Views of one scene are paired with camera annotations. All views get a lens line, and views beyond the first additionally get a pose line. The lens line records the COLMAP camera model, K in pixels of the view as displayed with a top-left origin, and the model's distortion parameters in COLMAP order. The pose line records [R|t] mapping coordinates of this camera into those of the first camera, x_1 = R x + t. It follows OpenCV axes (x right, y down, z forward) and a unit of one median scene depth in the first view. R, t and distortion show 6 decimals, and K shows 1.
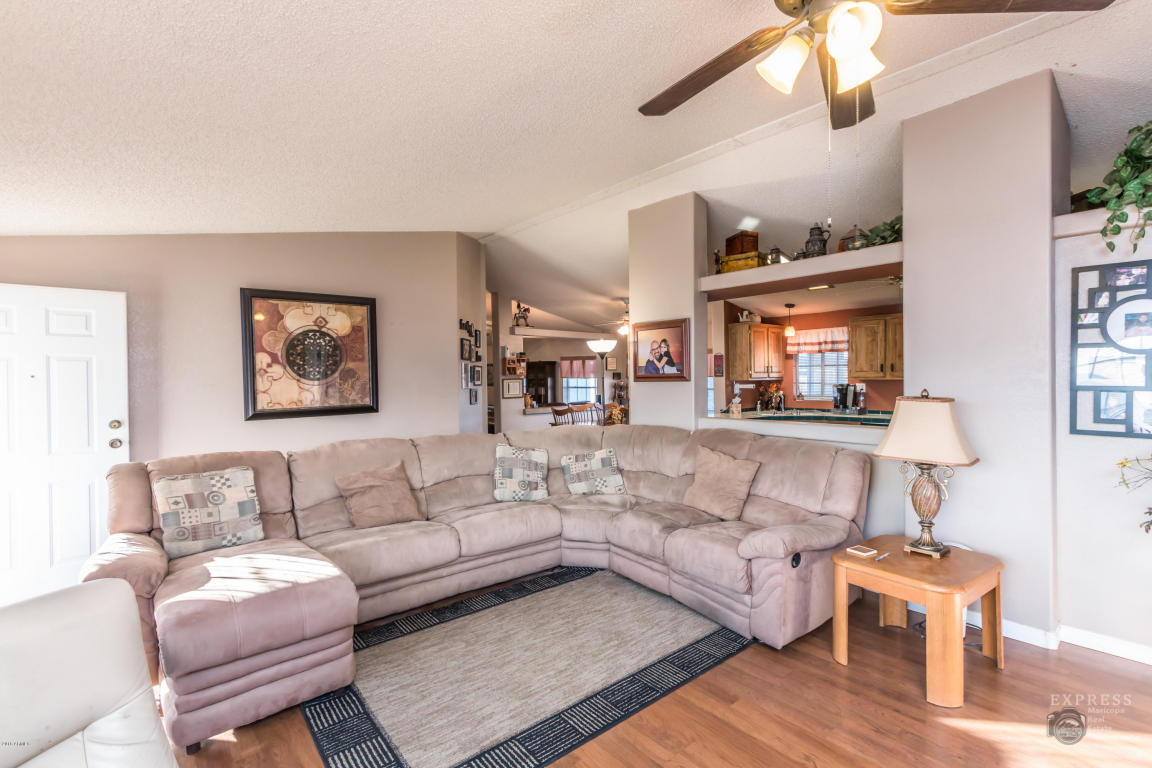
lens RADIAL K [[528.8, 0, 582.6], [0, 528.8, 382.9], [0, 0, 1]] dist [0.002823, -0.001249]
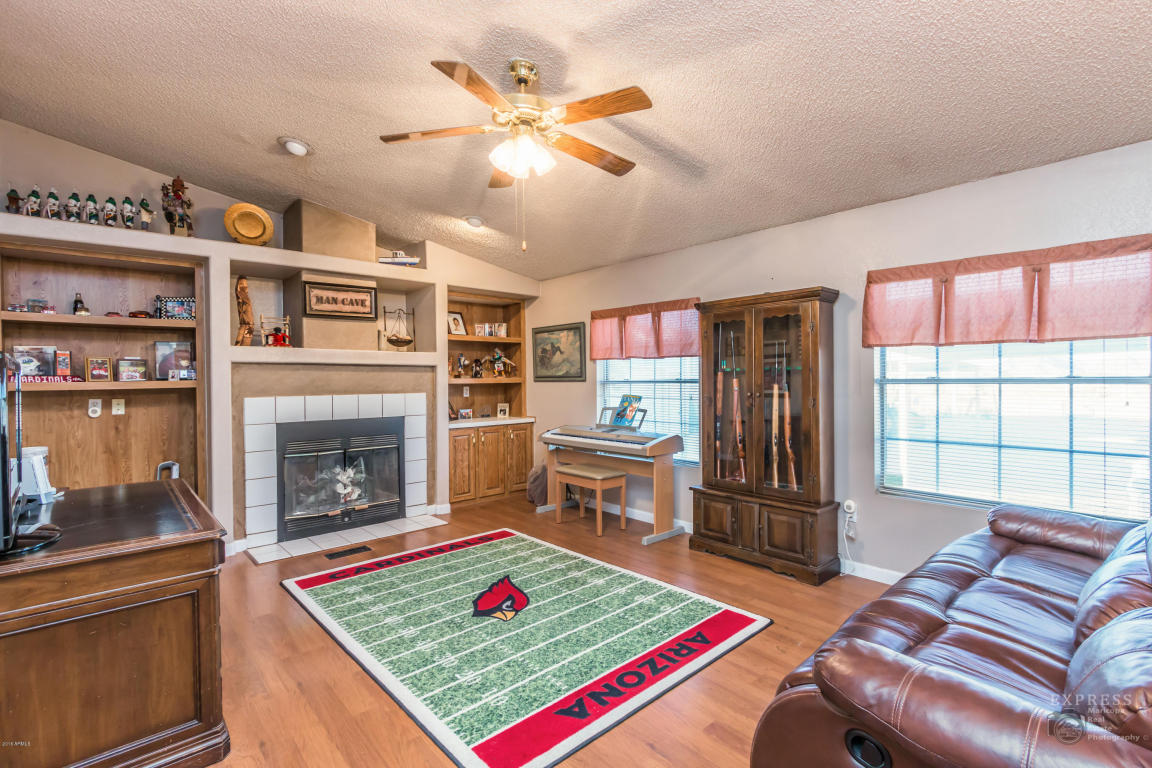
lens RADIAL K [[528.8, 0, 582.6], [0, 528.8, 382.9], [0, 0, 1]] dist [0.002823, -0.001249]
pose [[0.999814, 0.001064, 0.019242, -0.322560], [-0.000975, 0.999989, -0.004636, 0.017865], [-0.019247, 0.004616, 0.999804, 1.191345]]
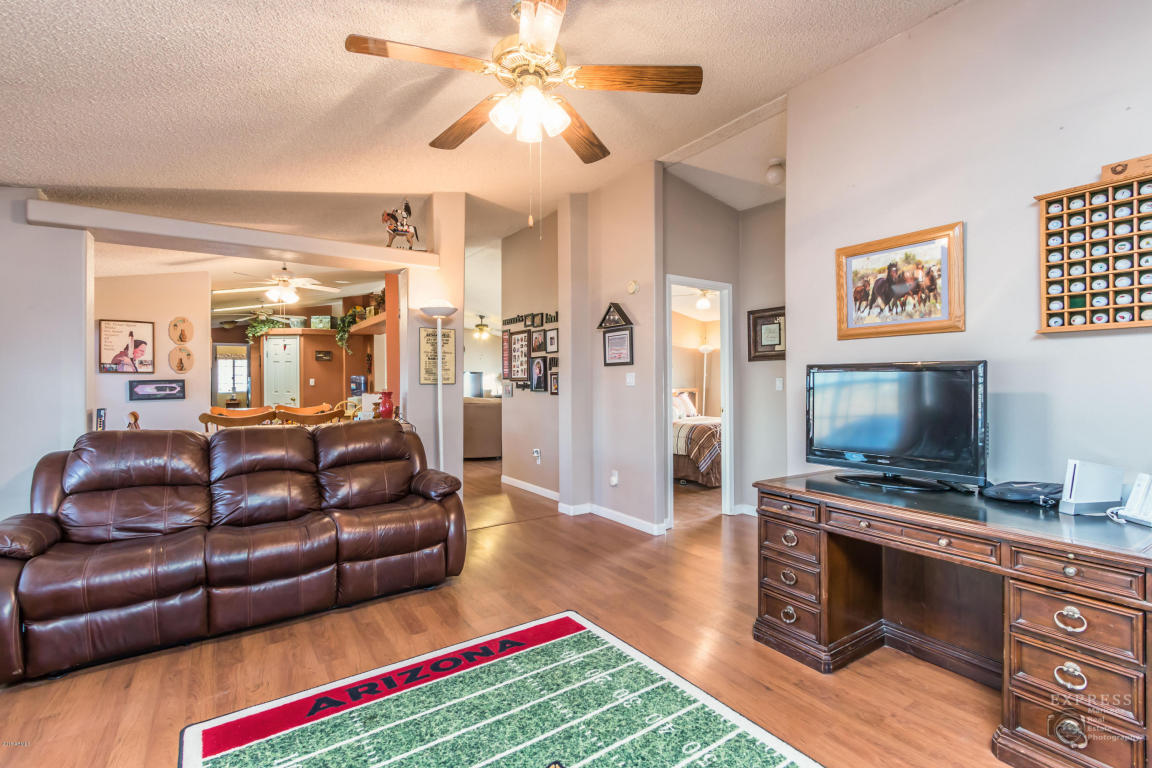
lens RADIAL K [[528.8, 0, 582.6], [0, 528.8, 382.9], [0, 0, 1]] dist [0.002823, -0.001249]
pose [[-0.993079, 0.014038, 0.116610, -0.413314], [0.015493, 0.999813, 0.011577, 0.011729], [-0.116425, 0.013304, -0.993110, 1.814925]]
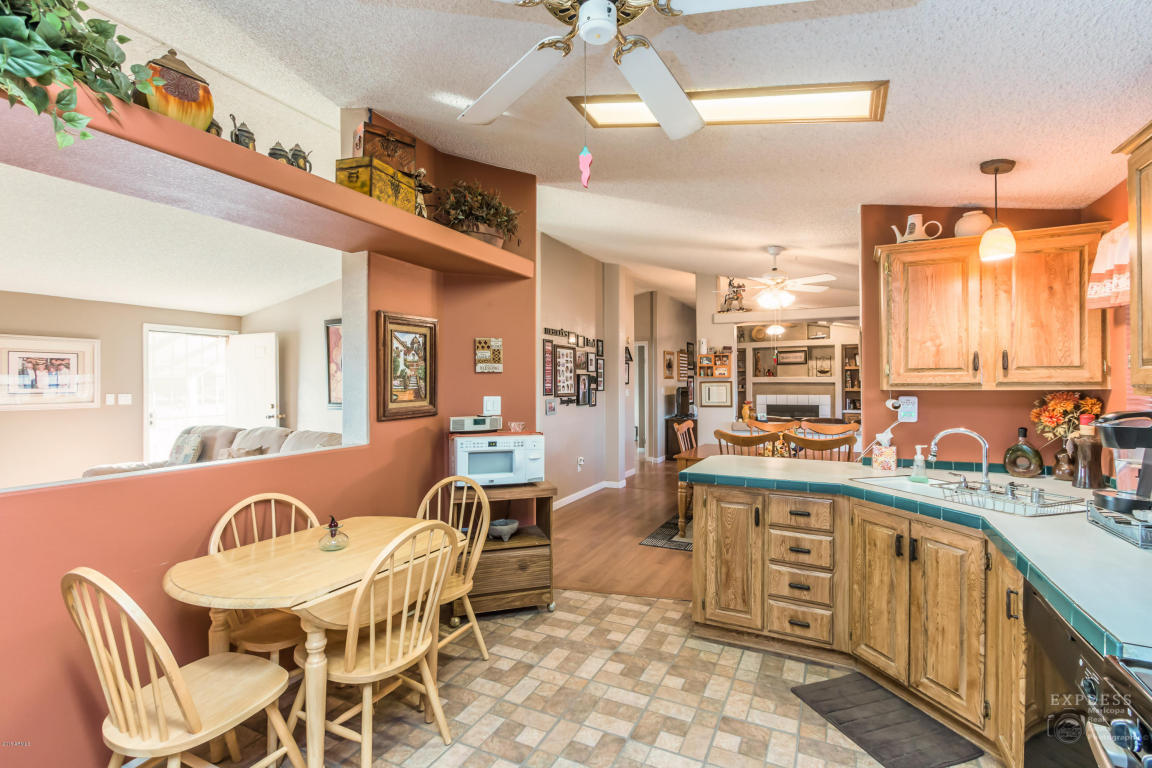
lens RADIAL K [[528.8, 0, 582.6], [0, 528.8, 382.9], [0, 0, 1]] dist [0.002823, -0.001249]
pose [[0.391738, 0.008816, -0.920035, 0.600732], [-0.008154, 0.999948, 0.006110, -0.010690], [0.920041, 0.005109, 0.391789, 0.642721]]
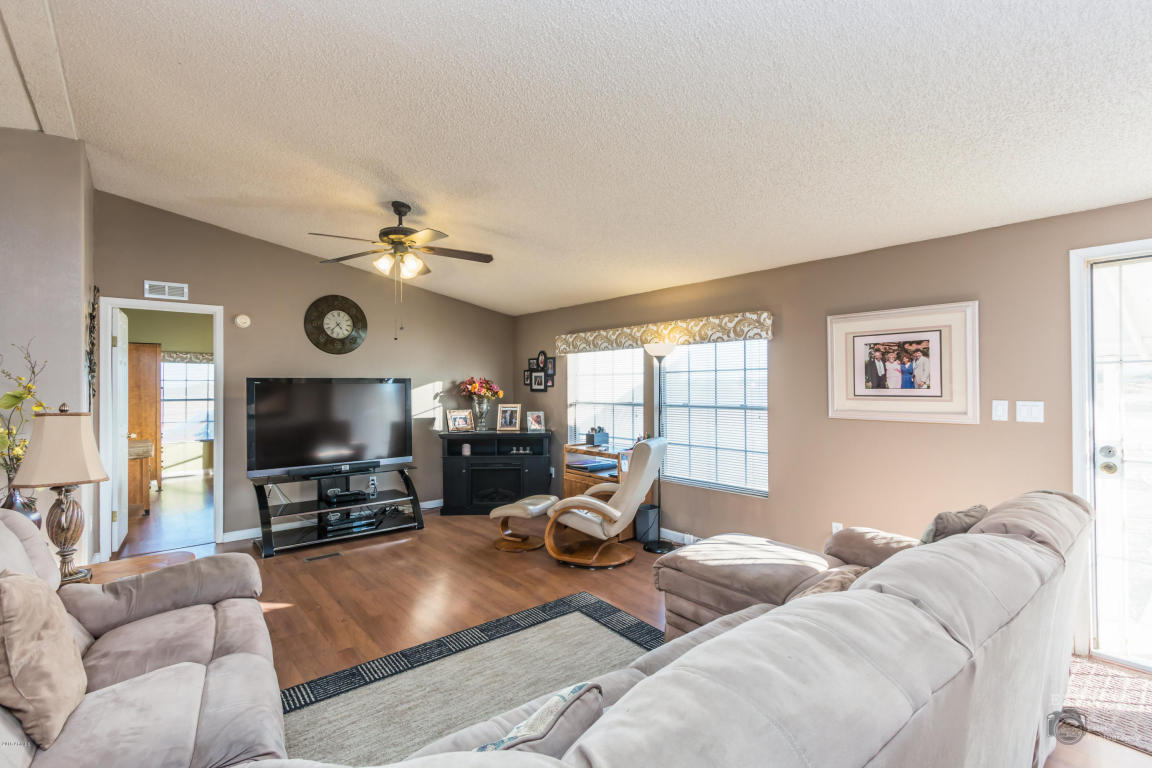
lens RADIAL K [[528.8, 0, 582.6], [0, 528.8, 382.9], [0, 0, 1]] dist [0.002823, -0.001249]
pose [[-0.999753, 0.016379, 0.015024, -0.095916], [0.016439, 0.999857, 0.003885, -0.004209], [-0.014958, 0.004131, -0.999880, 0.728439]]
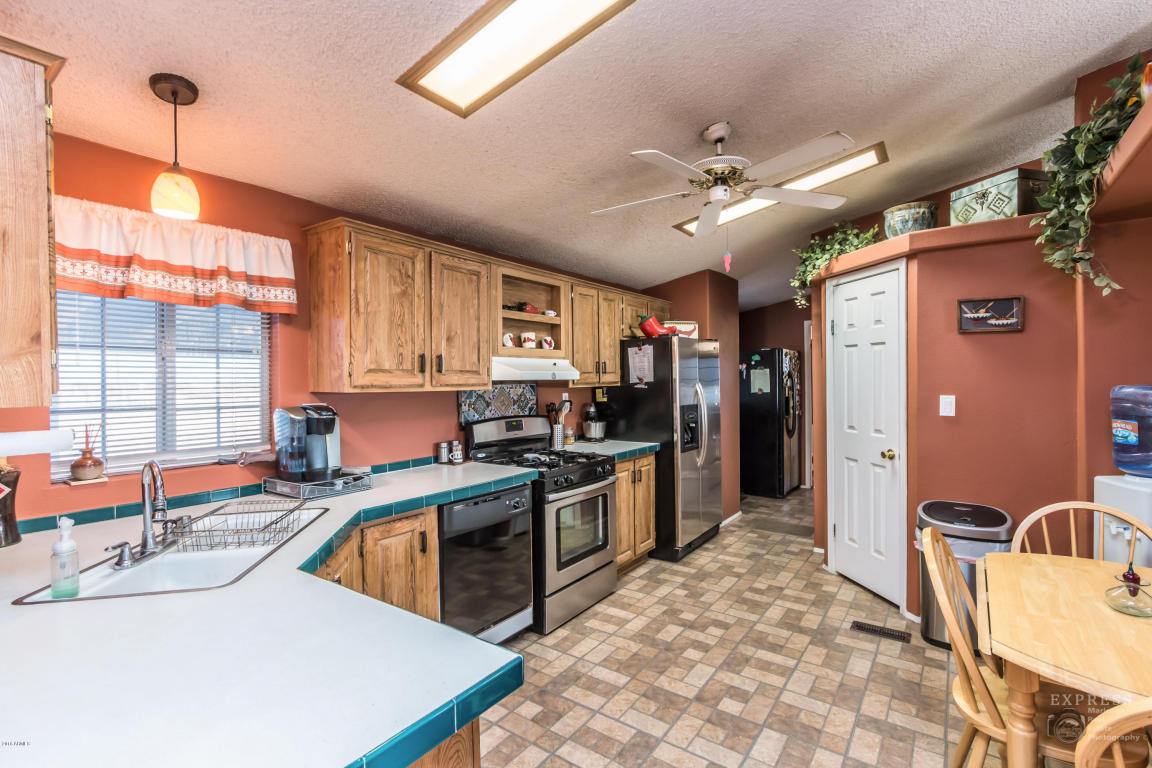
lens RADIAL K [[528.8, 0, 582.6], [0, 528.8, 382.9], [0, 0, 1]] dist [0.002823, -0.001249]
pose [[-0.230456, 0.006067, 0.973064, 0.114685], [0.019443, 0.999810, -0.001629, -0.008705], [-0.972888, 0.018544, -0.230530, 0.890676]]
